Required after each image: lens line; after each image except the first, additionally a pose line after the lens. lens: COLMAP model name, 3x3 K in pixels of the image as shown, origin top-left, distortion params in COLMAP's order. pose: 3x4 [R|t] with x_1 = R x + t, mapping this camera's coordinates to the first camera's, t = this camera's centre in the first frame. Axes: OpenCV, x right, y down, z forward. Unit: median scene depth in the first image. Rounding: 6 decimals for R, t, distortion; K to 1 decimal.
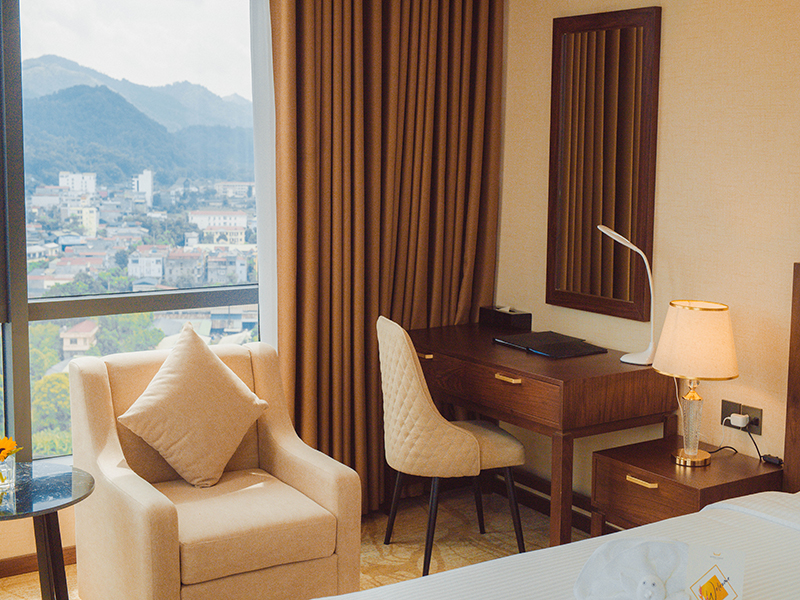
lens RADIAL K [[1125.3, 0, 403.1], [0, 1125.3, 302.6], [0, 0, 1]] dist [0.004896, 0.000000]
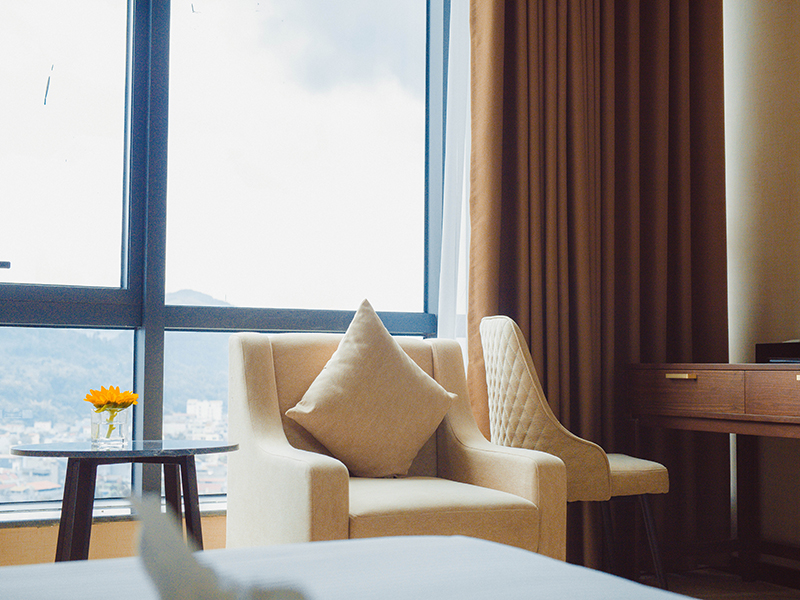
lens RADIAL K [[1125.3, 0, 417.2], [0, 1125.3, 316.8], [0, 0, 1]] dist [0.004896, 0.000000]
pose [[0.995669, -0.005062, -0.092830, -0.059064], [-0.013082, 0.980952, -0.193810, 0.167694], [0.092042, 0.194185, 0.976637, 0.157900]]
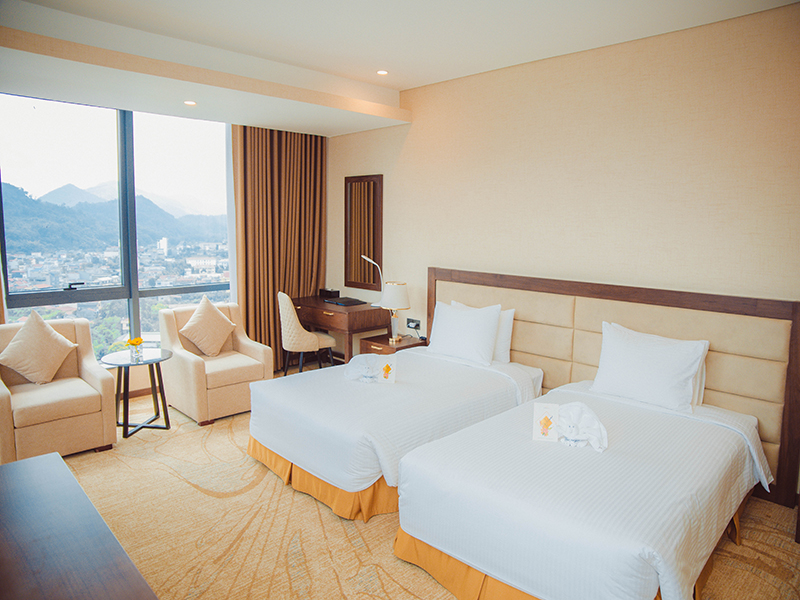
lens RADIAL K [[555.3, 0, 405.4], [0, 555.3, 299.4], [0, 0, 1]] dist [-0.133666, 0.088239]
pose [[0.980780, -0.028040, 0.193093, 0.018546], [0.028306, 0.999598, 0.001384, 0.034437], [-0.193055, 0.004108, 0.981179, -0.288204]]
